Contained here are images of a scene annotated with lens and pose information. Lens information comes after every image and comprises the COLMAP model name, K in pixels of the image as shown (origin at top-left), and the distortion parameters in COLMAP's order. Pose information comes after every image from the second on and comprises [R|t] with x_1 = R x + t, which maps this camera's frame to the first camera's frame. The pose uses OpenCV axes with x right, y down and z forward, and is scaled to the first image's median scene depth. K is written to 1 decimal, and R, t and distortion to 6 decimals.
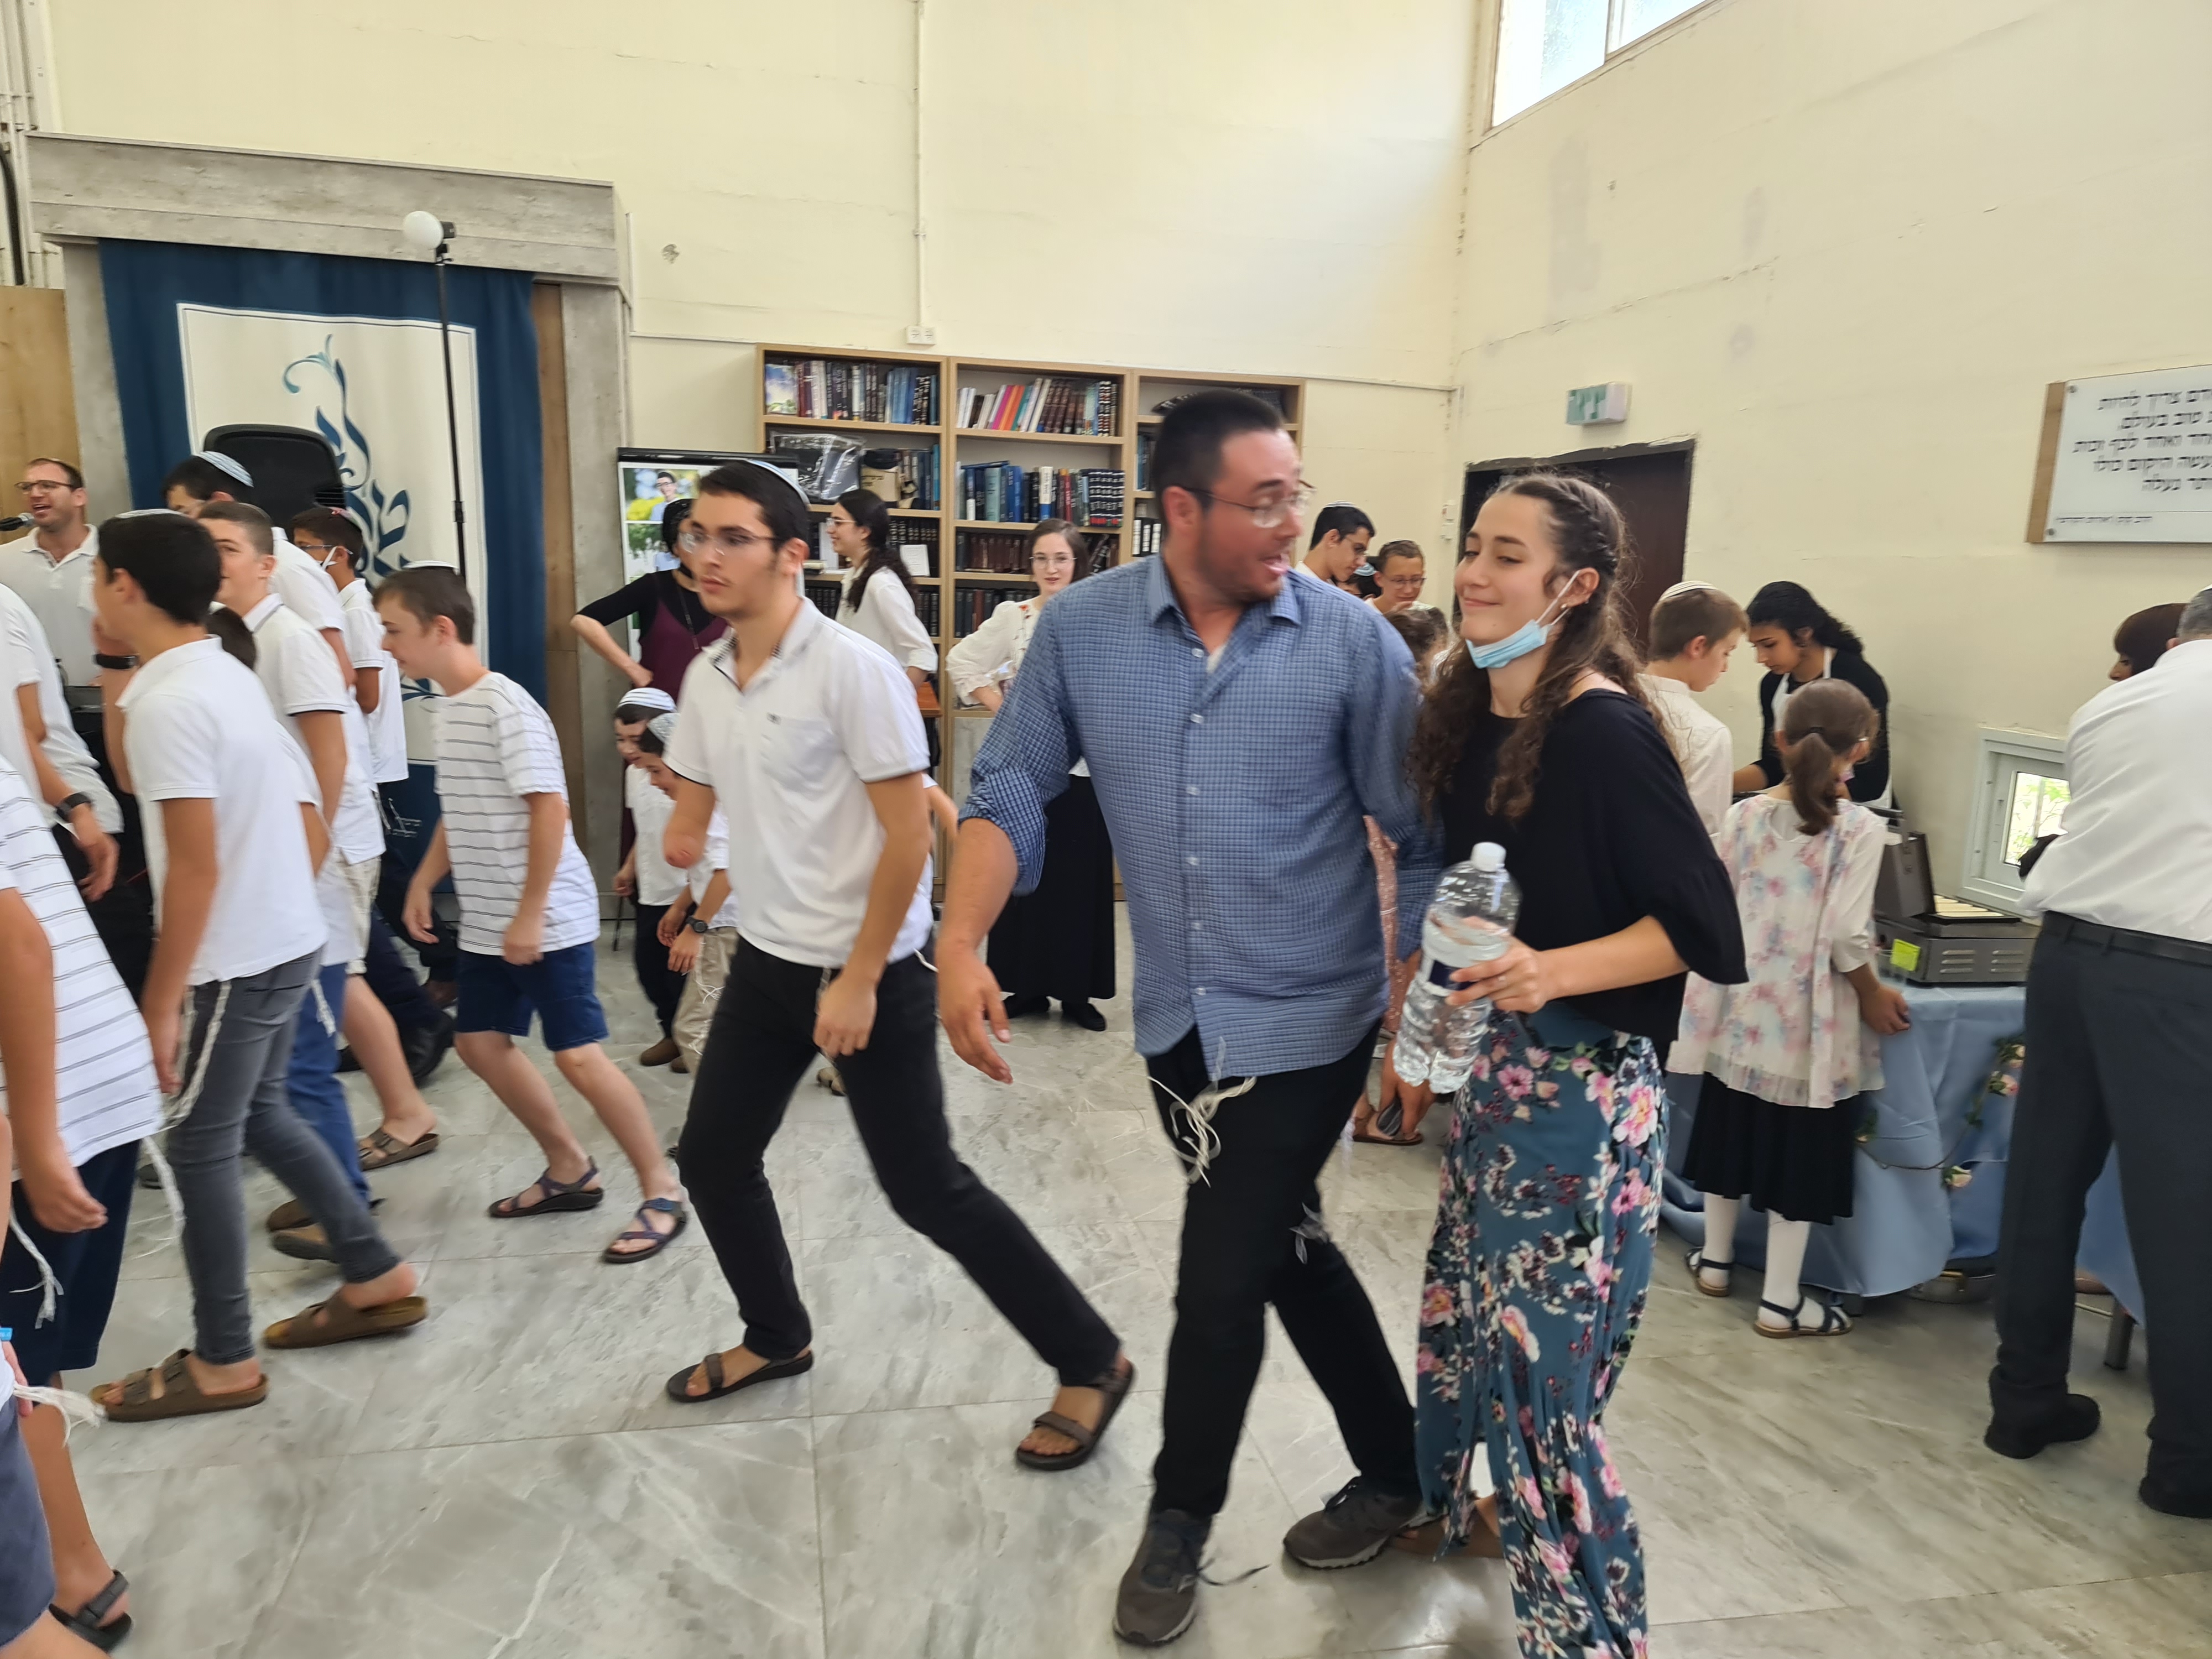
lens RADIAL K [[1621.1, 0, 1135.7], [0, 1621.1, 900.4], [0, 0, 1]] dist [0.081875, -0.062429]
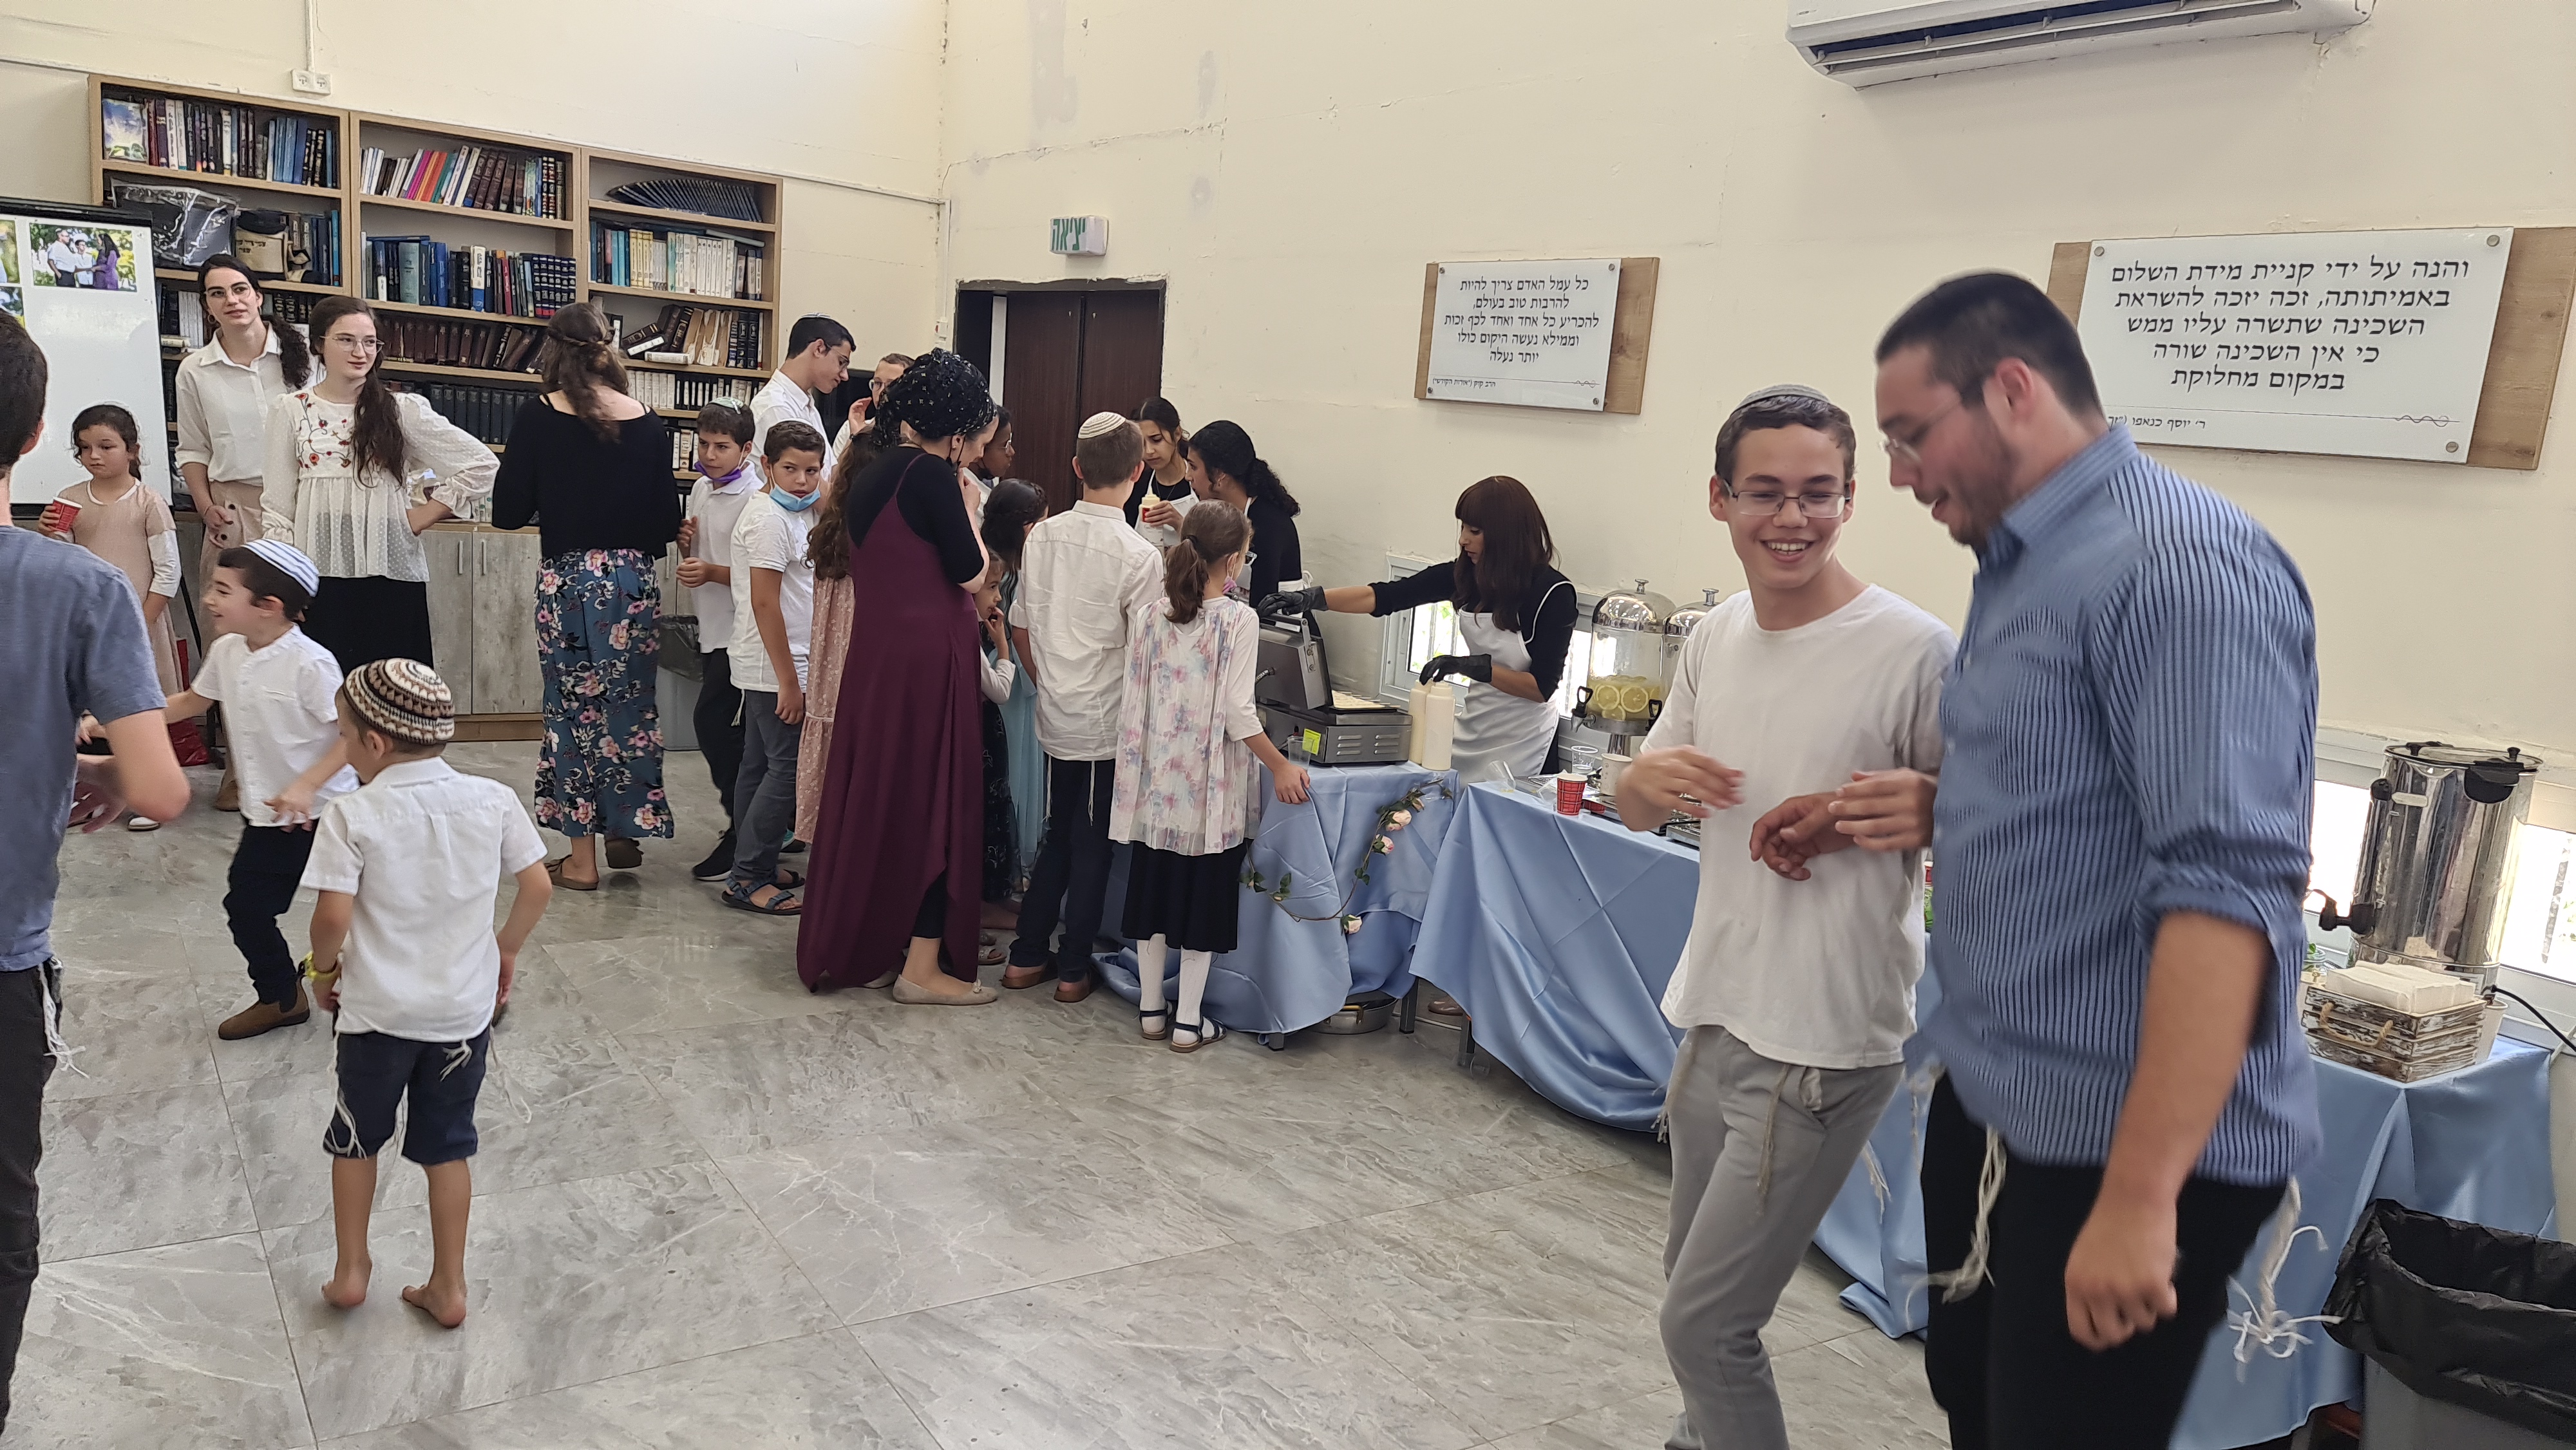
lens RADIAL K [[1895.0, 0, 1323.7], [0, 1895.0, 756.9], [0, 0, 1]] dist [0.106247, -0.109072]
pose [[0.934663, -0.022220, 0.354840, -0.008548], [0.024403, 0.999701, -0.001677, 0.043046], [-0.354696, 0.010227, 0.934926, -0.258692]]
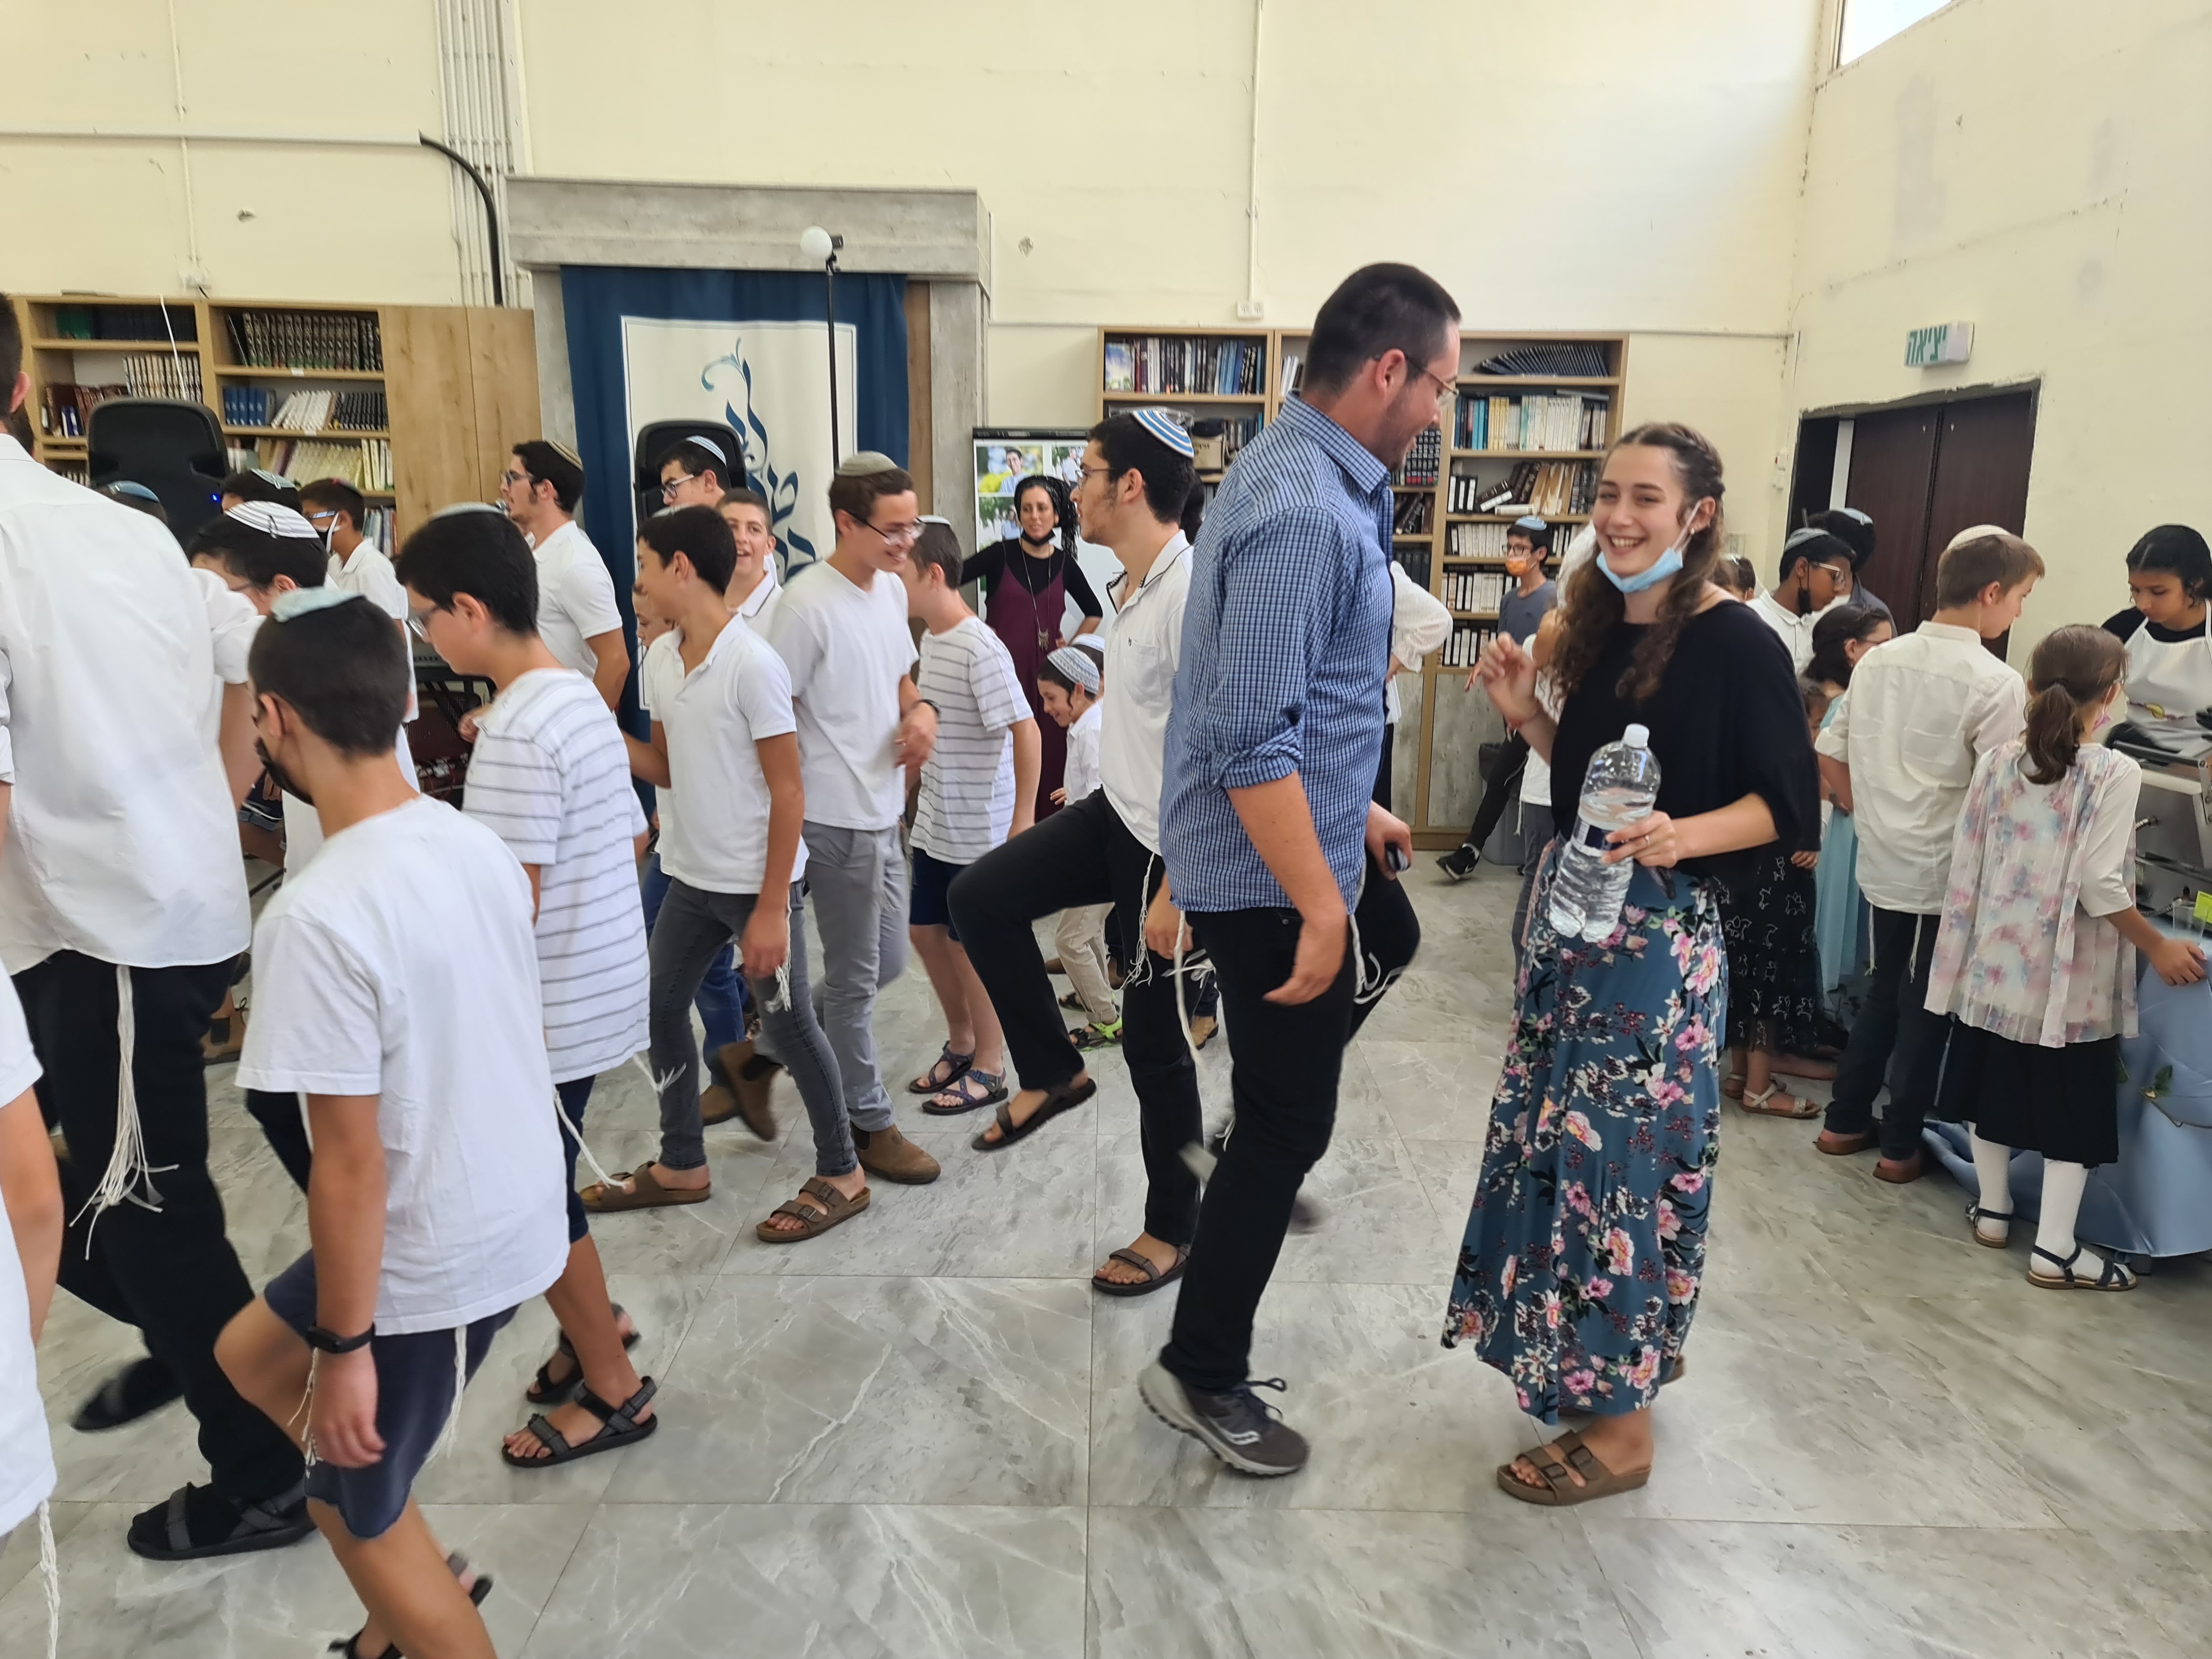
lens RADIAL K [[1626.2, 0, 1109.9], [0, 1626.2, 848.3], [0, 0, 1]] dist [0.081341, -0.082551]
pose [[0.974367, 0.025524, -0.223511, 0.049970], [-0.027620, 0.999599, -0.006256, 0.021140], [0.223262, 0.012269, 0.974681, -0.088570]]
